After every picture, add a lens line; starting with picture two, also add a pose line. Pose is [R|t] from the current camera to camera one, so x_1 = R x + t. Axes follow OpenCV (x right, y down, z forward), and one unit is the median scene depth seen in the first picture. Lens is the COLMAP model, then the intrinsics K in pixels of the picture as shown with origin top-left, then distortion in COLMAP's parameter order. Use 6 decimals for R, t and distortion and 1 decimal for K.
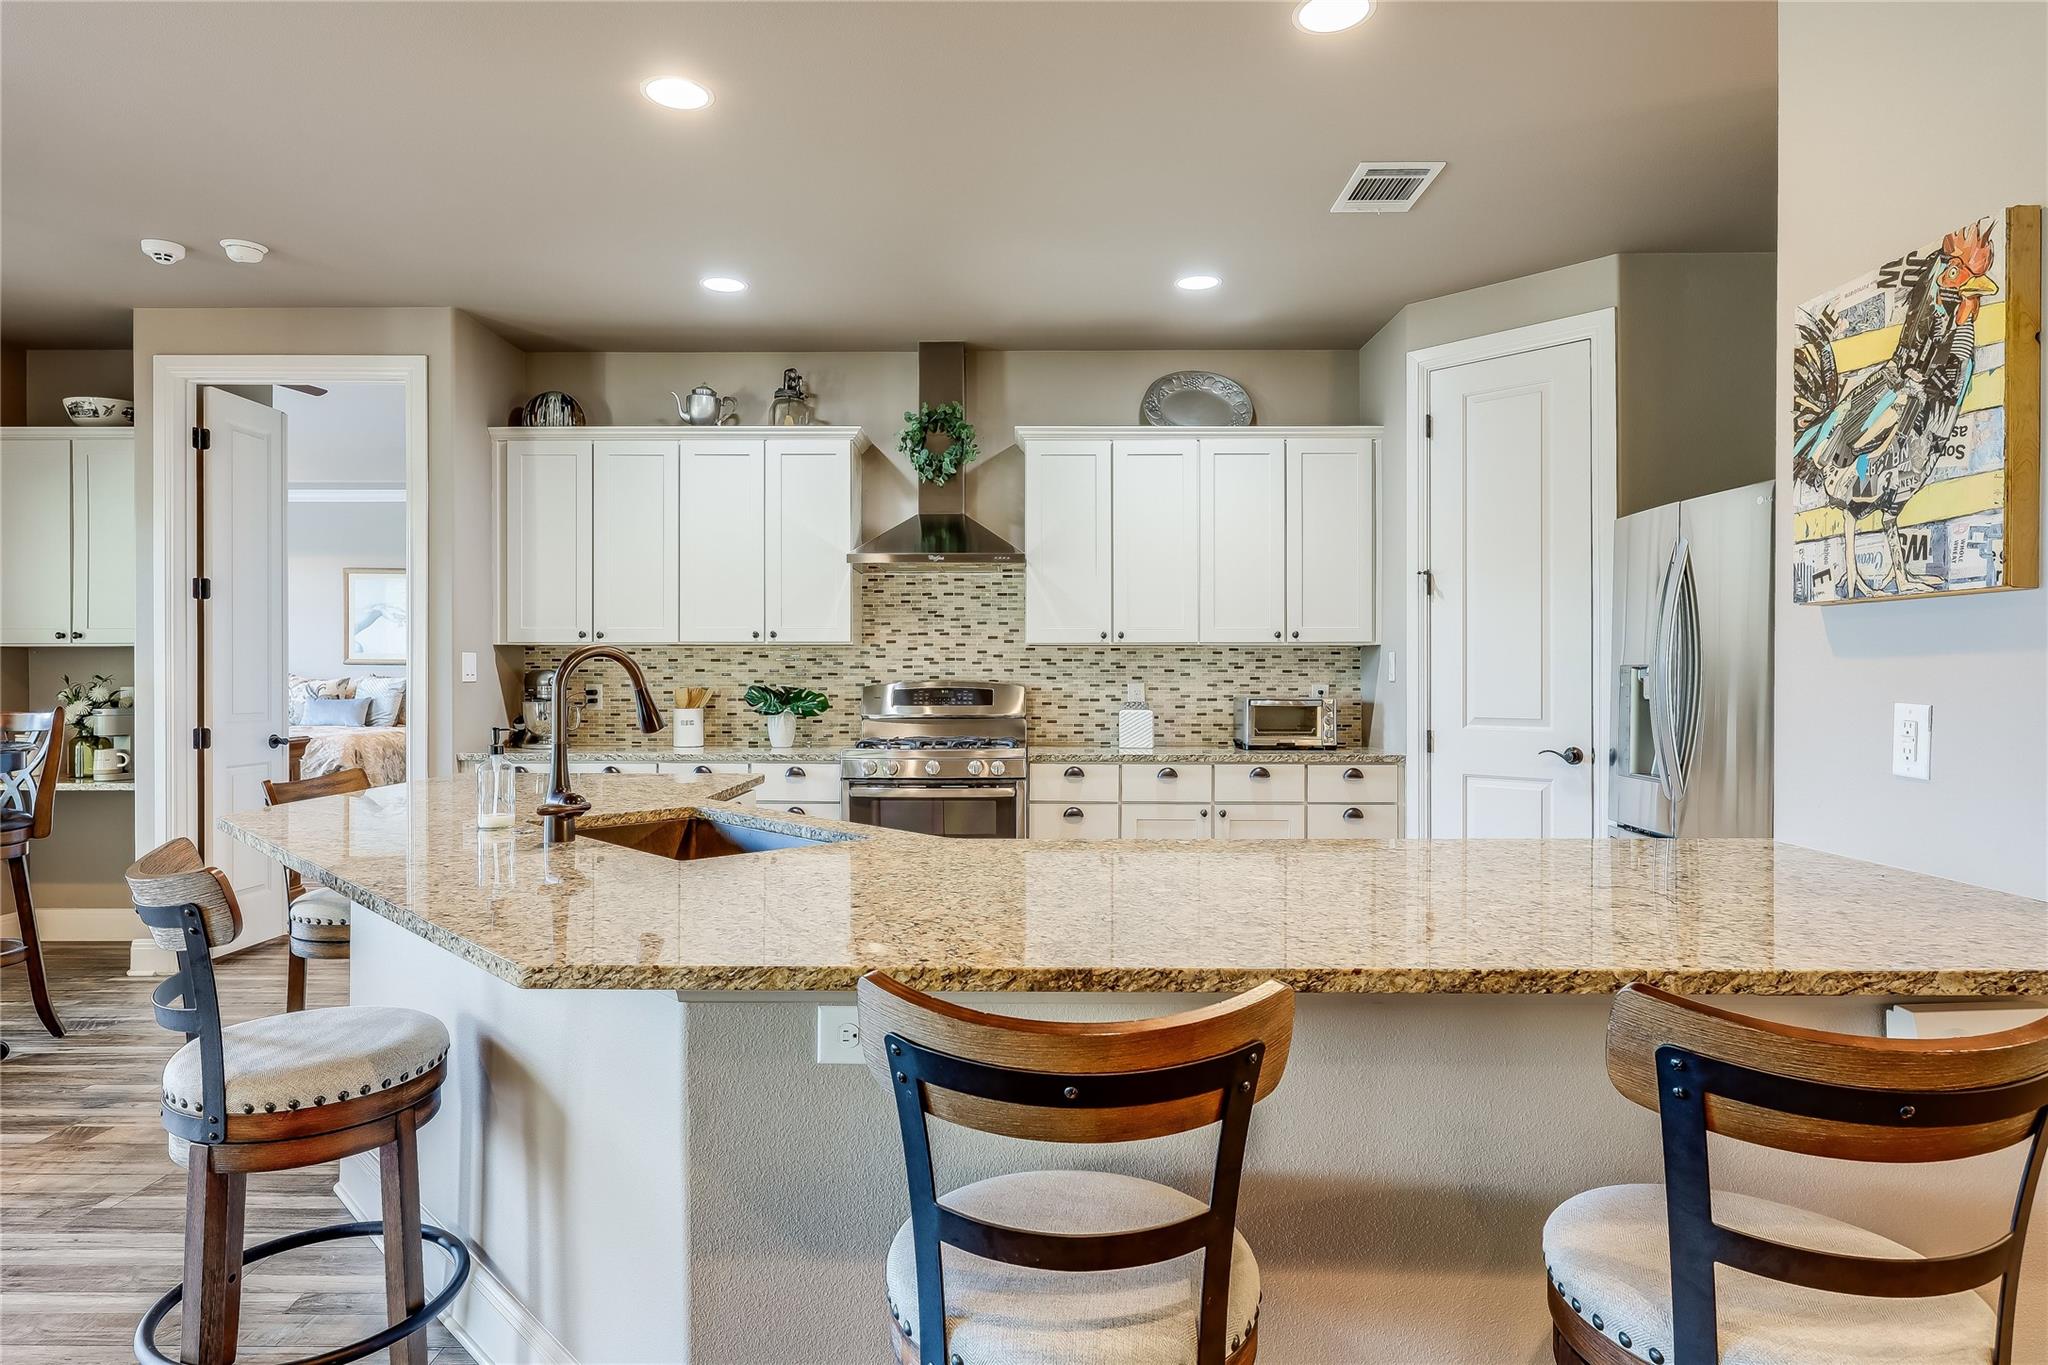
lens RADIAL K [[1147.6, 0, 1024.0], [0, 1147.6, 682.5], [0, 0, 1]] dist [-0.004483, -0.001091]
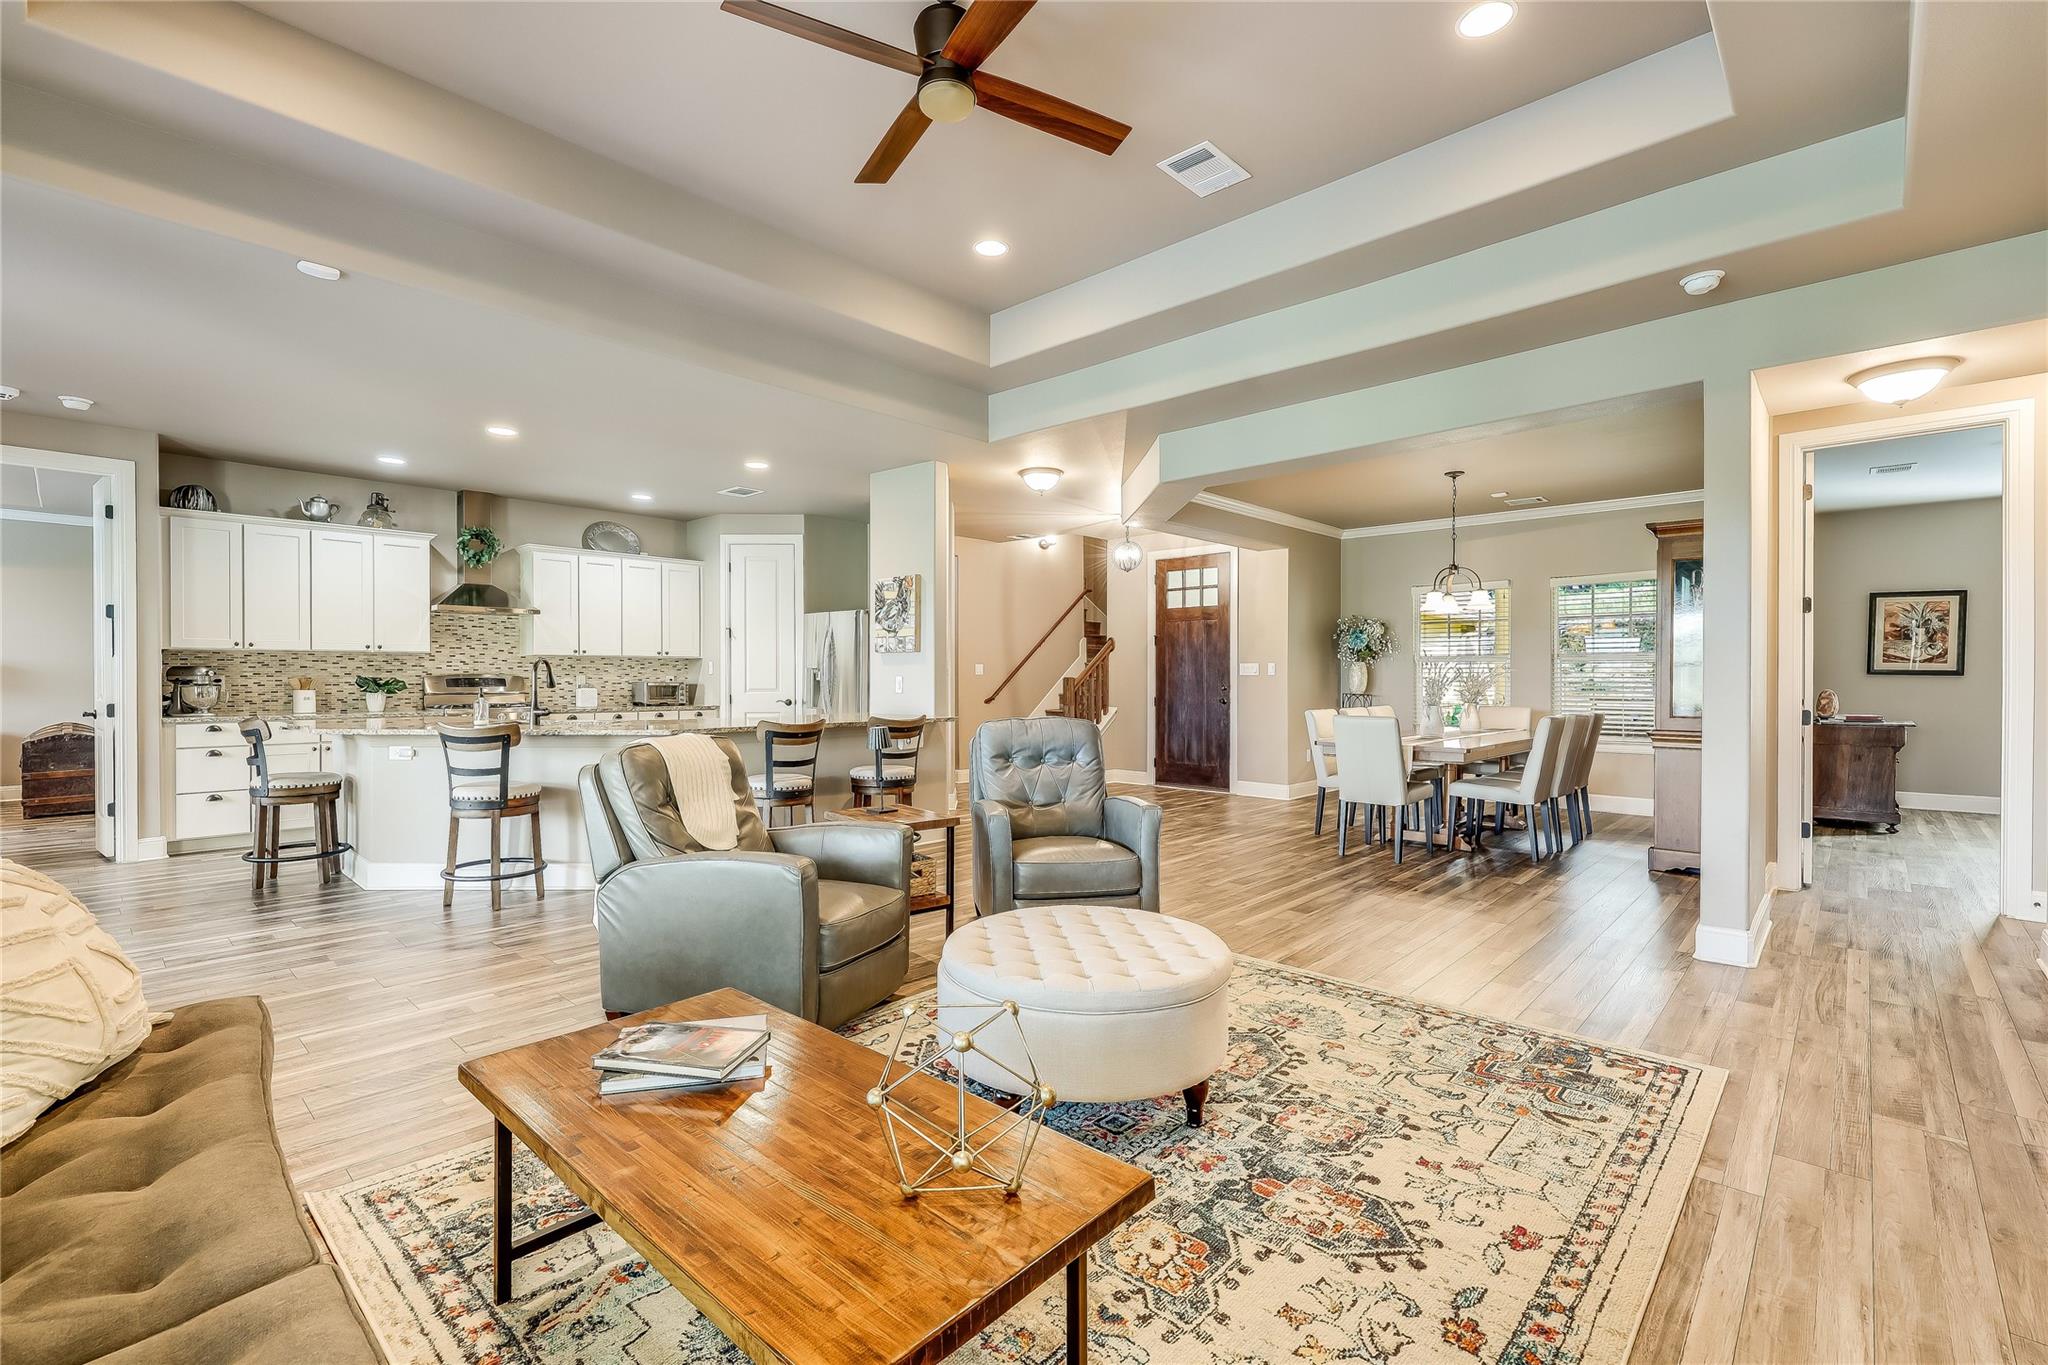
lens RADIAL K [[893.1, 0, 1016.6], [0, 893.1, 683.6], [0, 0, 1]] dist [0.000711, 0.000108]
pose [[0.681595, -0.005693, 0.731708, -0.558103], [0.004781, 0.999983, 0.003327, 0.014625], [-0.731714, 0.001230, 0.681611, -0.652961]]
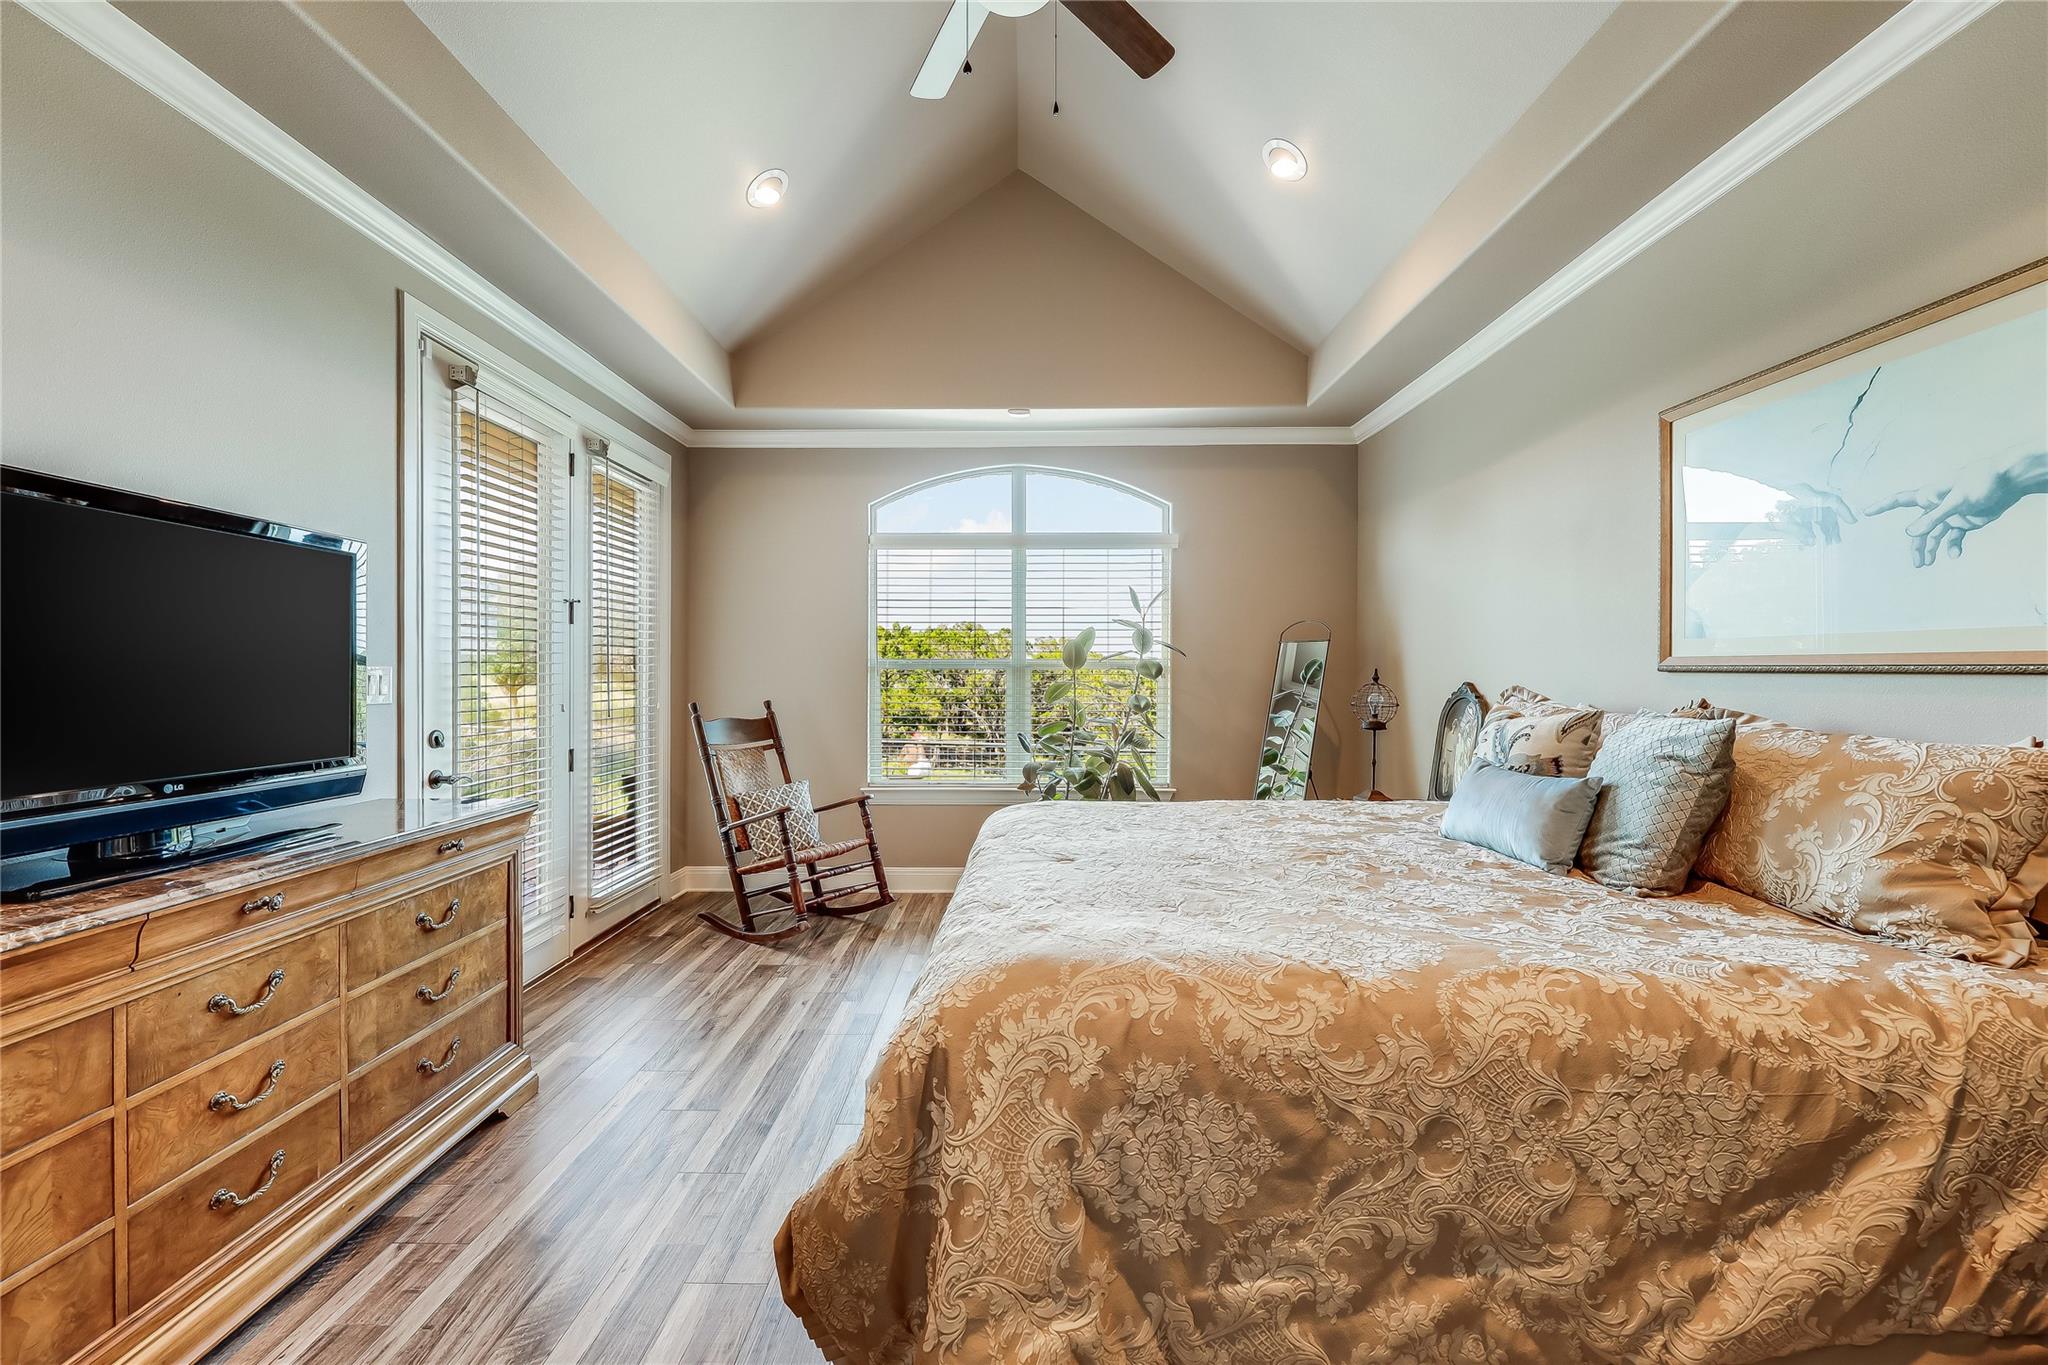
lens RADIAL K [[830.9, 0, 1011.3], [0, 830.9, 680.4], [0, 0, 1]] dist [-0.000141, 0.000094]
pose [[-0.013998, 0.005771, -0.999885, -0.603565], [-0.008480, 0.999947, 0.005890, -0.024478], [0.999866, 0.008561, -0.013949, 1.487014]]
